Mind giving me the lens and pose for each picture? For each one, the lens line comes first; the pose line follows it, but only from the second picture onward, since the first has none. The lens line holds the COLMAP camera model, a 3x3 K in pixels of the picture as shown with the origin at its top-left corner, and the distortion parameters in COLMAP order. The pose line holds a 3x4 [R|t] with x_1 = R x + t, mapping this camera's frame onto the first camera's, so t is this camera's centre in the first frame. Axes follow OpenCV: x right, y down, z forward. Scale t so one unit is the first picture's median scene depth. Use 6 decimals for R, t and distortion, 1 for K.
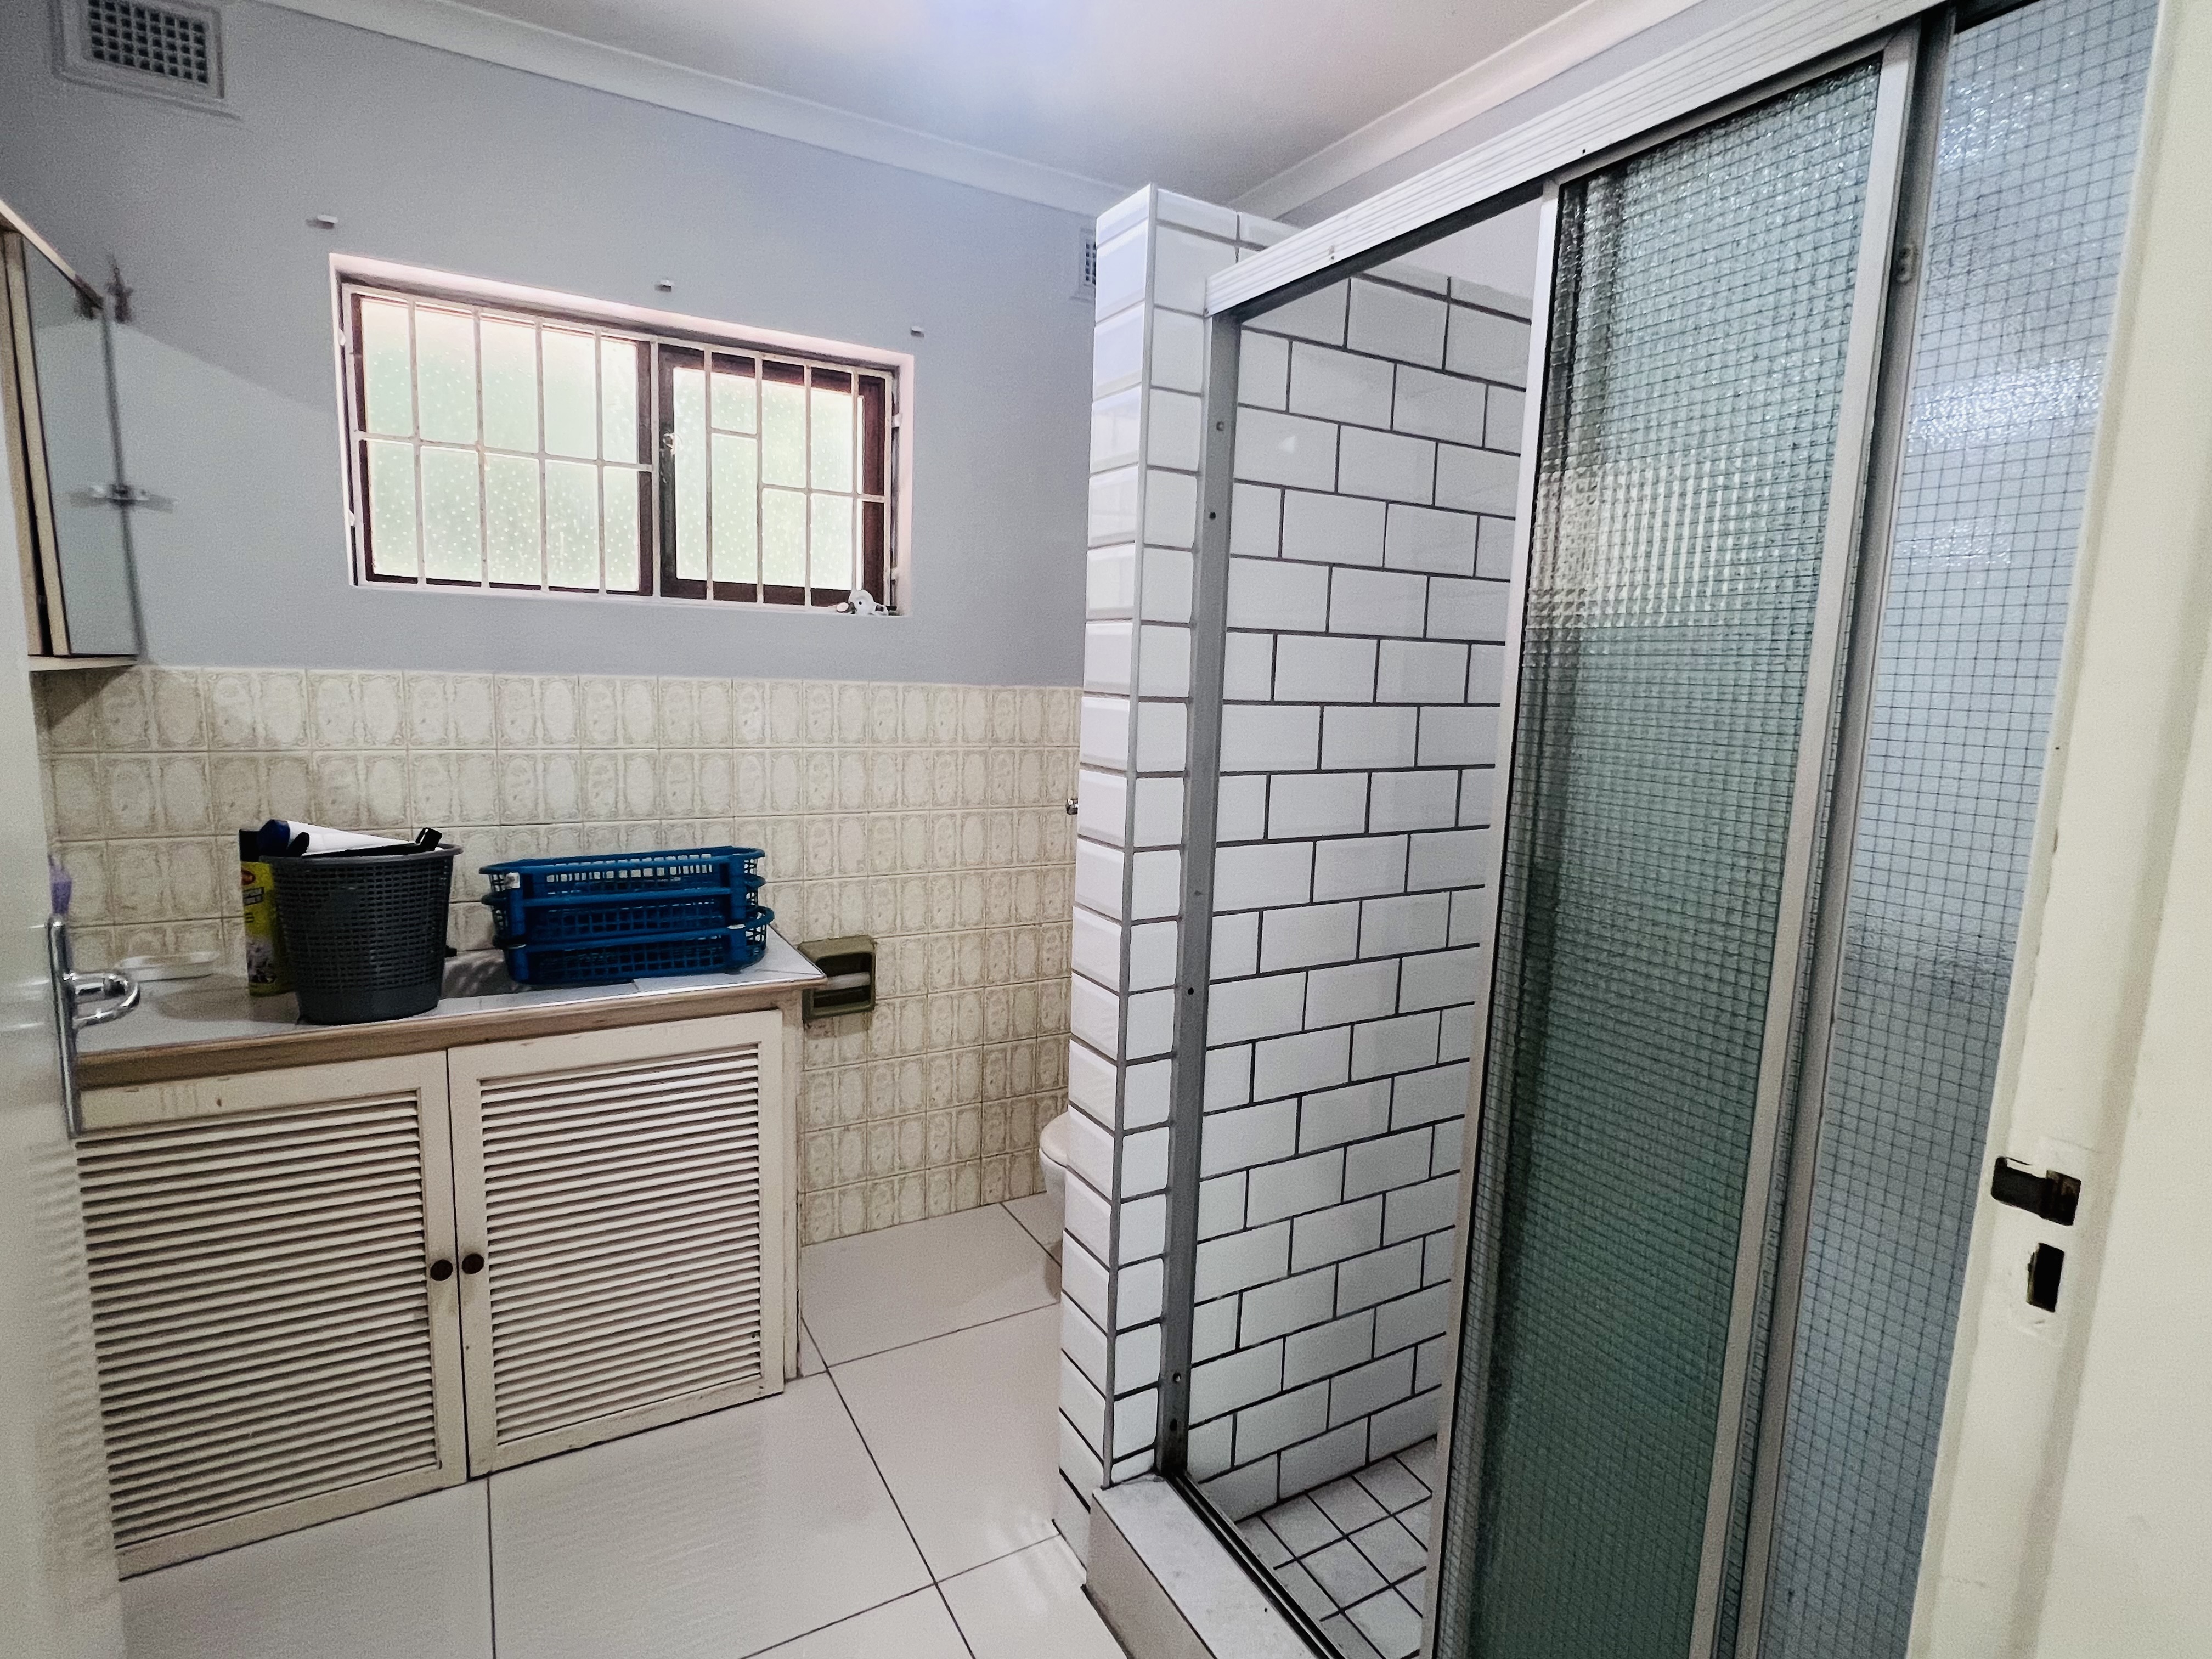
lens RADIAL K [[1124.5, 0, 1107.9], [0, 1124.5, 828.5], [0, 0, 1]] dist [-0.006109, 0.001119]
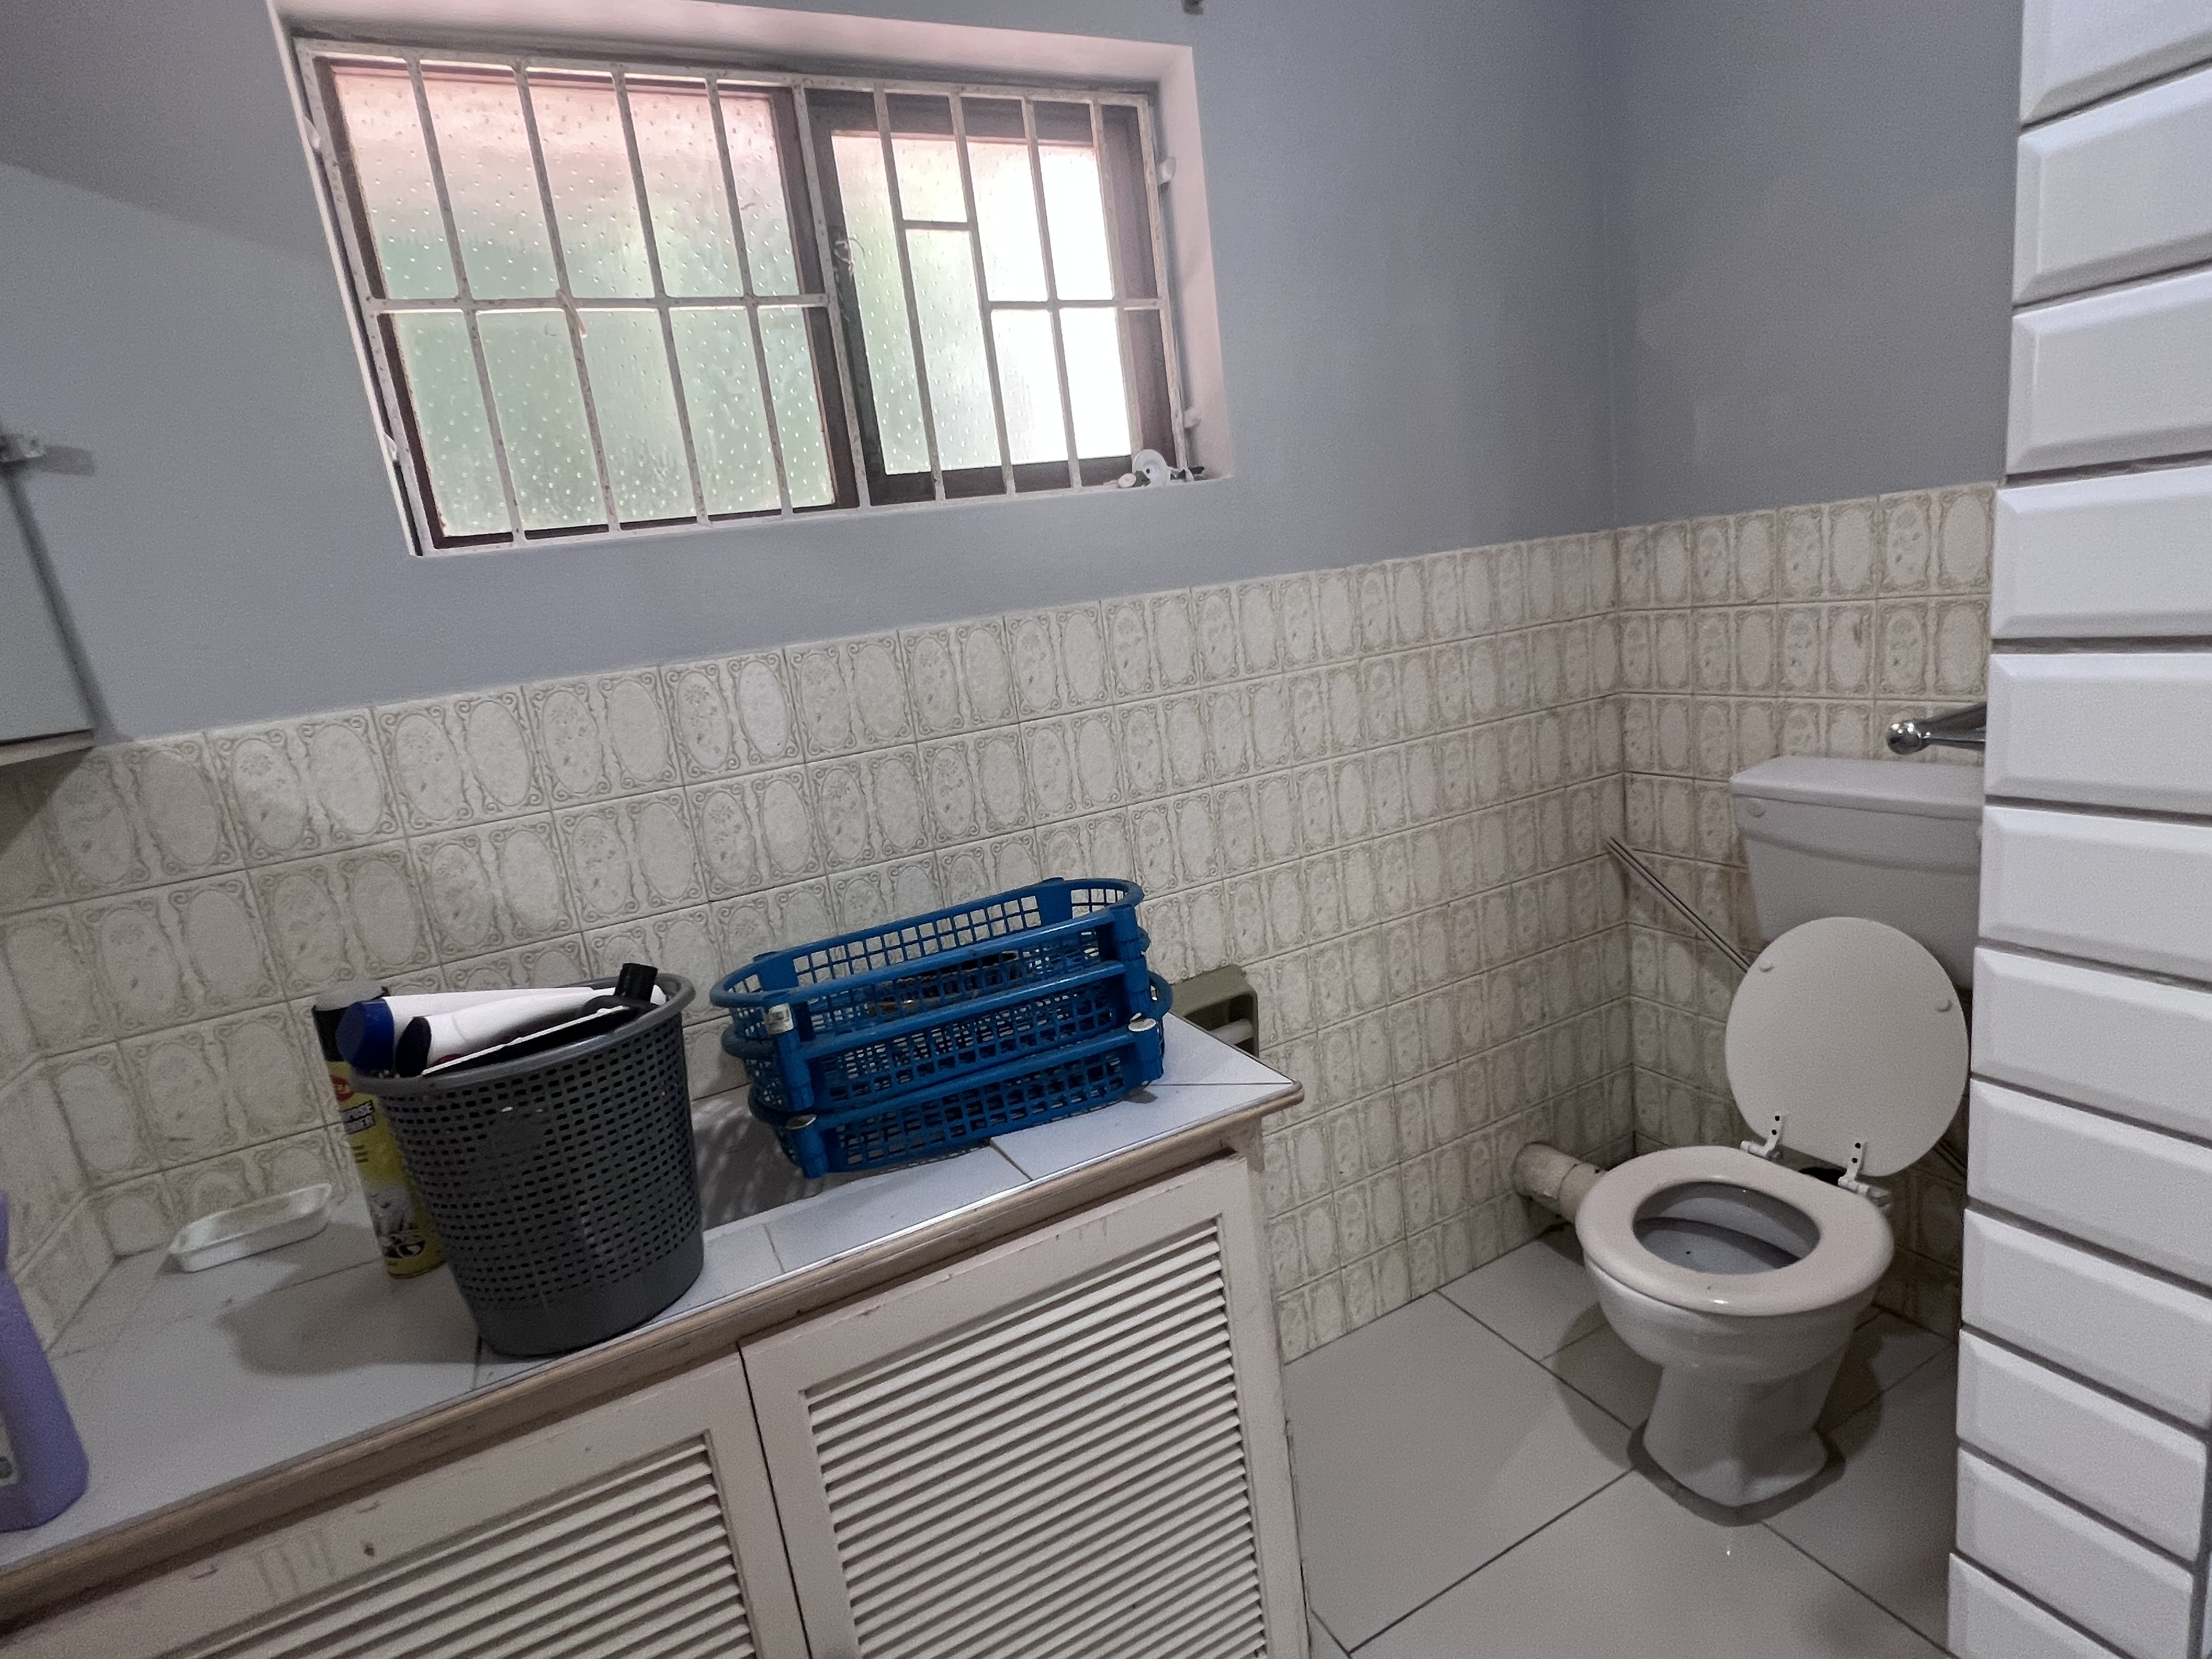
lens RADIAL K [[1124.5, 0, 1103.7], [0, 1124.5, 830.4], [0, 0, 1]] dist [-0.006109, 0.001119]
pose [[0.985097, -0.150503, -0.083268, -0.255438], [0.156515, 0.985113, 0.071097, -0.051645], [0.071328, -0.083070, 0.993988, 0.377317]]
